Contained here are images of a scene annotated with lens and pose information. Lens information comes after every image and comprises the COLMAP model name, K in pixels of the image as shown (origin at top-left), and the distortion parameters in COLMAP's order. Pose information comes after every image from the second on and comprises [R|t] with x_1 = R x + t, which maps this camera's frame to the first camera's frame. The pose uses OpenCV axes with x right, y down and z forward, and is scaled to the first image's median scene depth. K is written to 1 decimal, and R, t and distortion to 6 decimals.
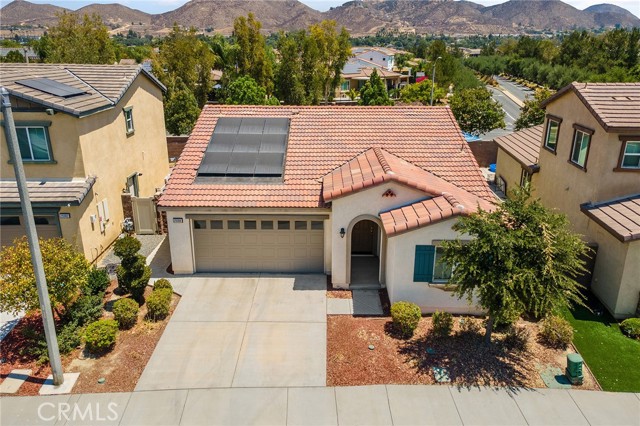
lens RADIAL K [[439.9, 0, 320.0], [0, 439.9, 213.0], [0, 0, 1]] dist [0.029346, 0.000827]
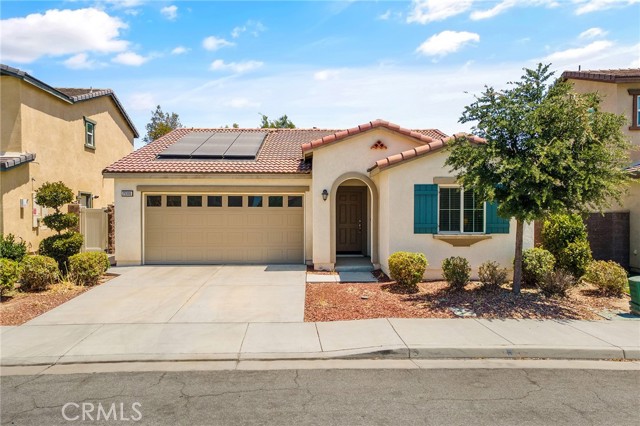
lens RADIAL K [[451.7, 0, 320.0], [0, 451.7, 213.0], [0, 0, 1]] dist [0.040207, 0.001751]
pose [[0.999363, -0.001359, 0.035671, 0.011184], [0.011136, 0.961276, -0.275364, 0.318077], [-0.033915, 0.275586, 0.960678, 0.191130]]
